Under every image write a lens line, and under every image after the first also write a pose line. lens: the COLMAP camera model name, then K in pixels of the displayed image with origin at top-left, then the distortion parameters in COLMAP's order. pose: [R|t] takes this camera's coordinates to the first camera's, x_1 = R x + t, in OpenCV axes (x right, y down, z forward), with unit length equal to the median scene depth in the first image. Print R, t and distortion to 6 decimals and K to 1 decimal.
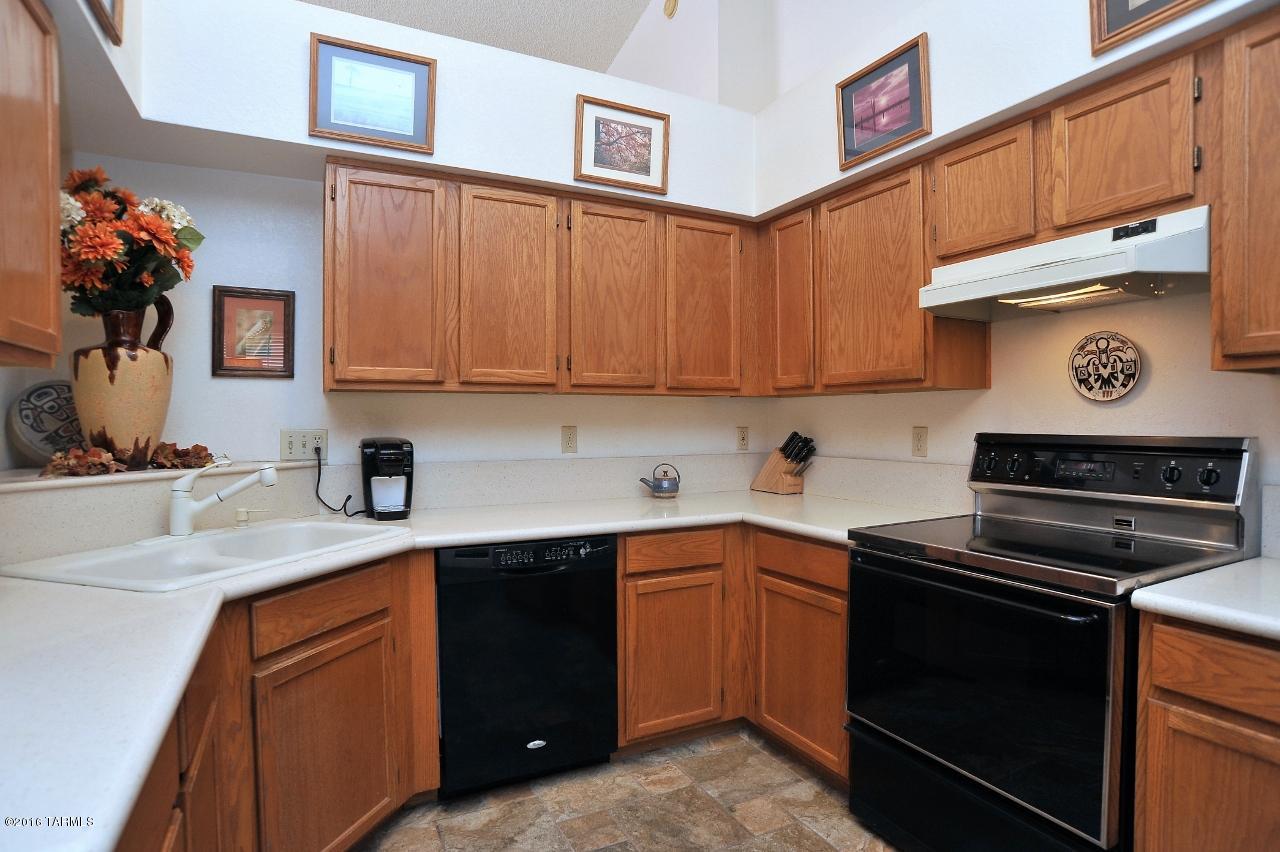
lens RADIAL K [[668.4, 0, 638.0], [0, 668.4, 432.9], [0, 0, 1]] dist [-0.104437, 0.051049]
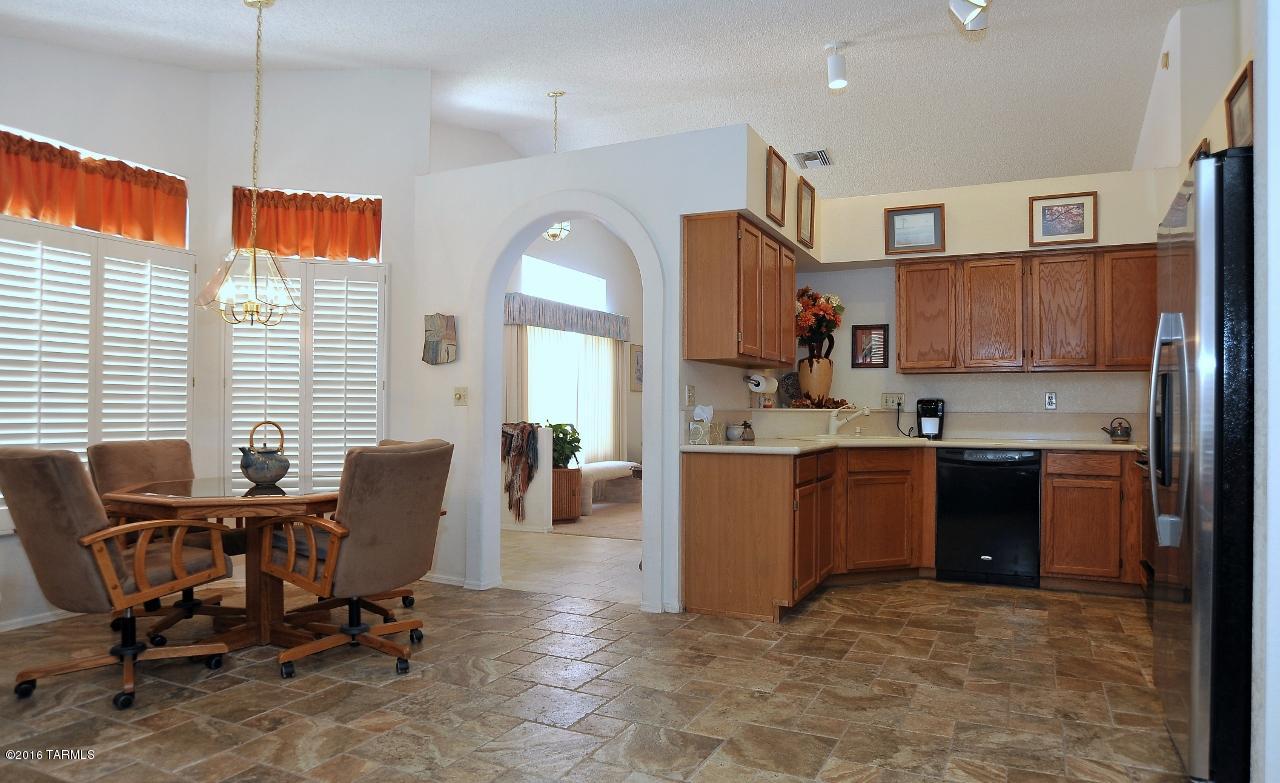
lens RADIAL K [[809.2, 0, 633.4], [0, 809.2, 404.0], [0, 0, 1]] dist [-0.101009, 0.072489]
pose [[0.593751, -0.000717, -0.804648, 1.037268], [-0.022251, 0.999603, -0.017310, 0.091284], [0.804341, 0.028182, 0.593499, -1.140805]]
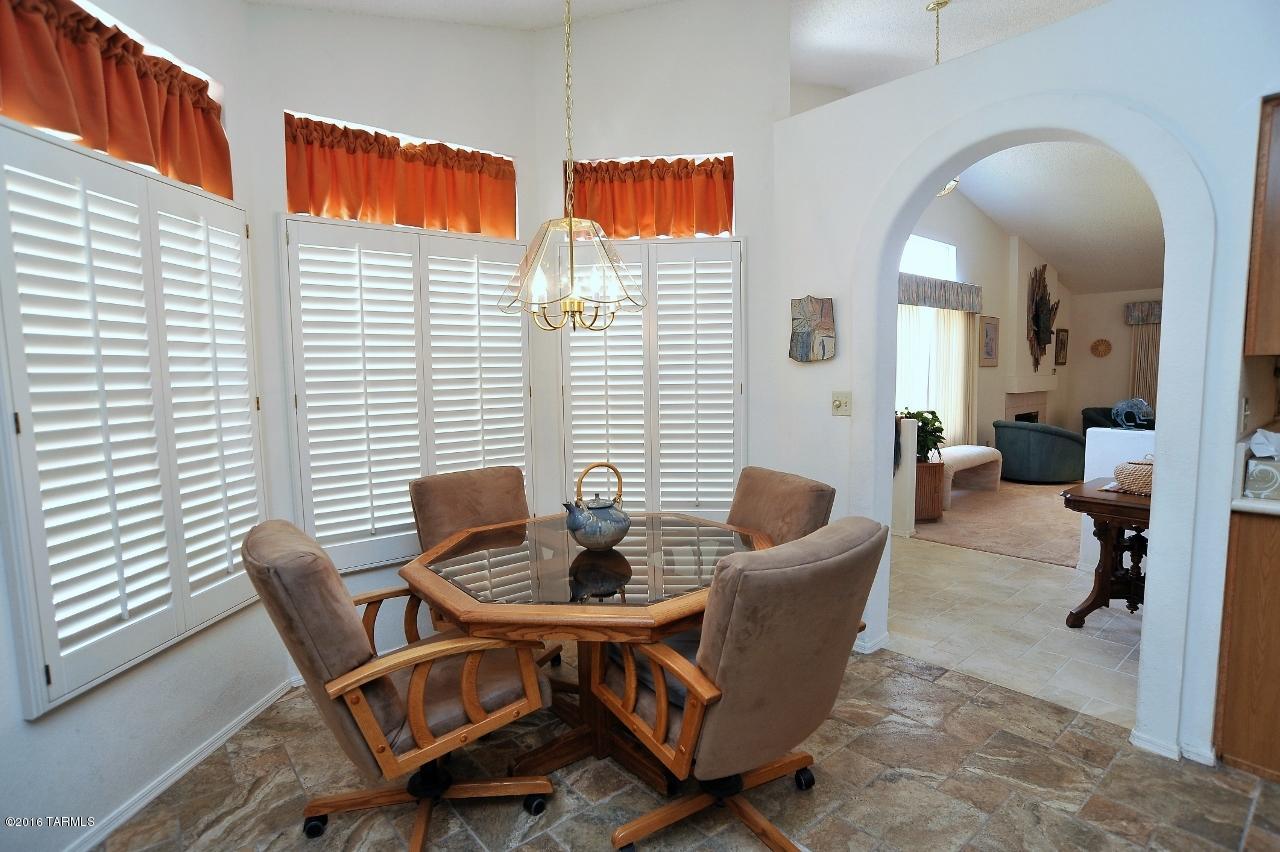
lens RADIAL K [[648.4, 0, 638.0], [0, 648.4, 433.4], [0, 0, 1]] dist [-0.098264, 0.045464]
pose [[0.217267, 0.092714, -0.971699, 0.211151], [-0.002683, 0.995532, 0.094388, -0.021843], [0.976109, -0.017900, 0.216545, -0.925199]]
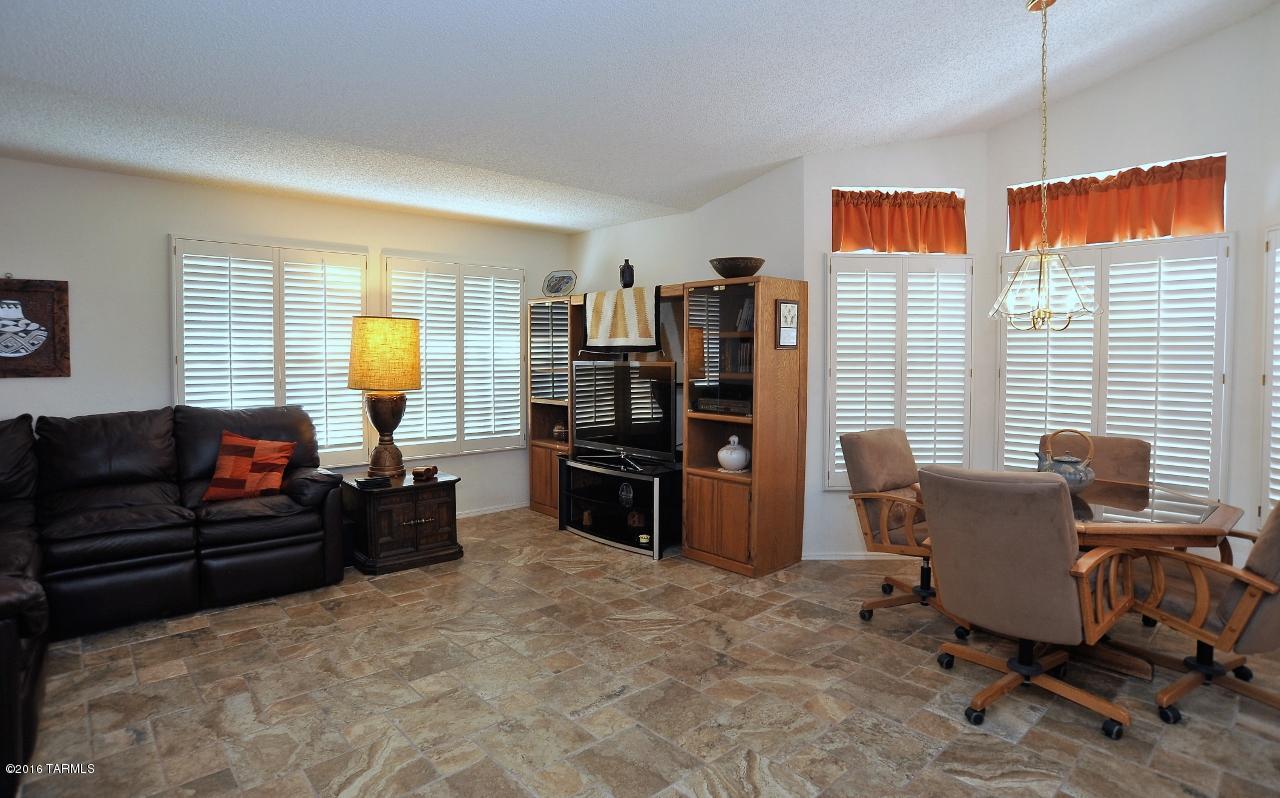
lens RADIAL K [[670.4, 0, 640.7], [0, 670.4, 378.5], [0, 0, 1]] dist [-0.095535, 0.045659]
pose [[-0.963822, 0.008839, -0.266400, 0.420343], [-0.006113, 0.998454, 0.055245, -0.051787], [0.266477, 0.054875, -0.962278, 0.240278]]
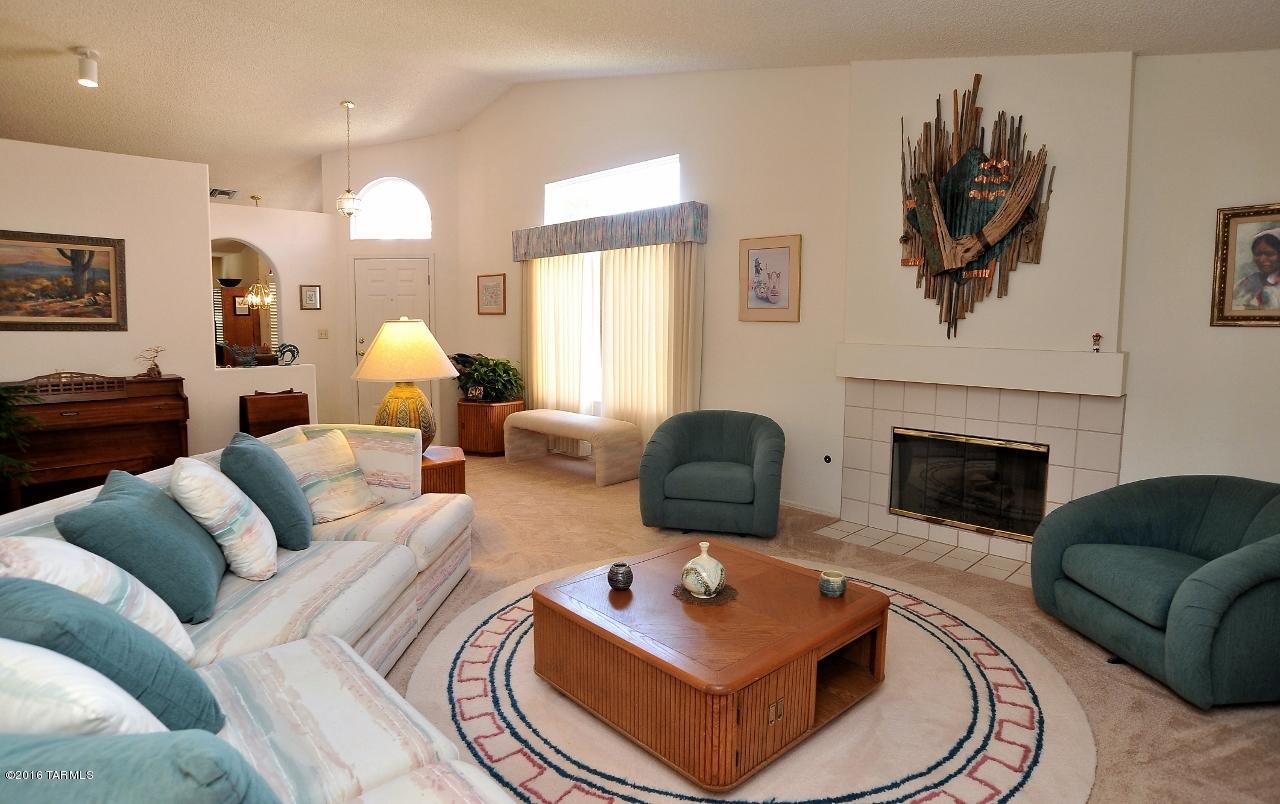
lens RADIAL K [[682.5, 0, 639.6], [0, 682.5, 394.7], [0, 0, 1]] dist [-0.119494, 0.054148]
pose [[-0.958146, 0.025678, -0.285126, -1.702019], [-0.010884, 0.991982, 0.125911, -0.099371], [0.286073, 0.123745, -0.950184, 3.645319]]
